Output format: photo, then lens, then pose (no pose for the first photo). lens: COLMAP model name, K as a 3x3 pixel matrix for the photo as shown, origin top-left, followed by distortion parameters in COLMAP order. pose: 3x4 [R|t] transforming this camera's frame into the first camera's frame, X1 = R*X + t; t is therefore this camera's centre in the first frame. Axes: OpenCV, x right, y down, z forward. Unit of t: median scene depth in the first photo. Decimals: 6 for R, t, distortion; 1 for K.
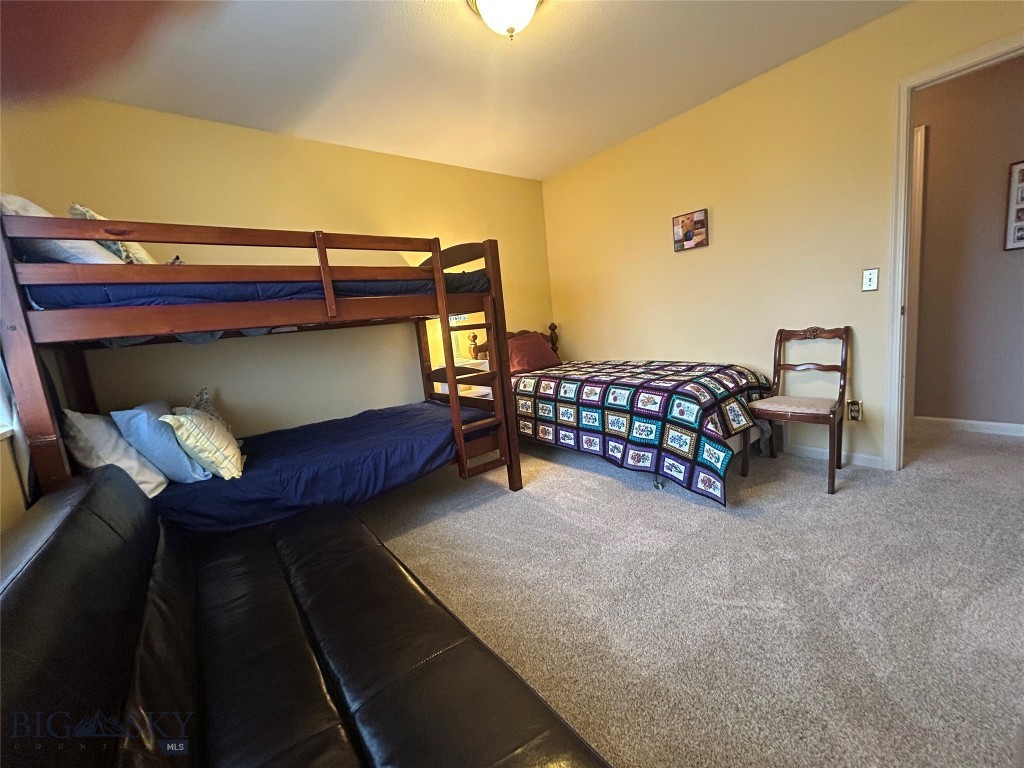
lens RADIAL K [[412.1, 0, 509.8], [0, 412.1, 383.3], [0, 0, 1]] dist [-0.001776, 0.001104]
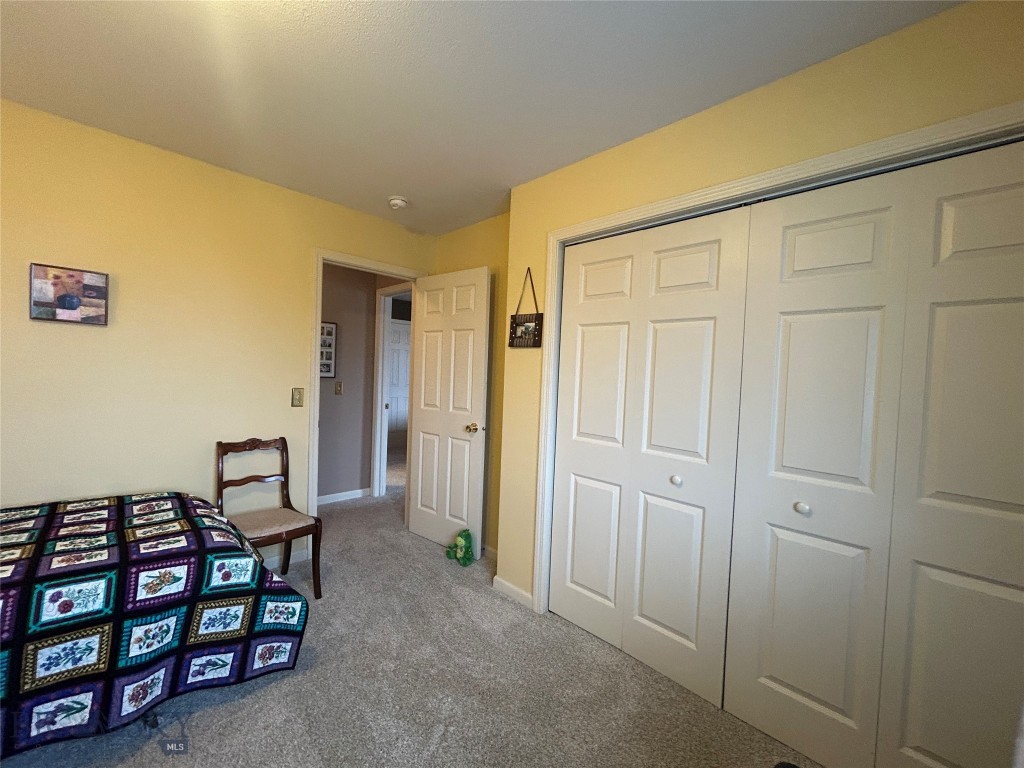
lens RADIAL K [[412.1, 0, 509.8], [0, 412.1, 383.3], [0, 0, 1]] dist [-0.001776, 0.001104]
pose [[-0.097641, 0.070092, 0.992750, -0.320803], [0.115165, 0.991611, -0.058685, -0.144219], [-0.988536, 0.108600, -0.104894, 0.500508]]
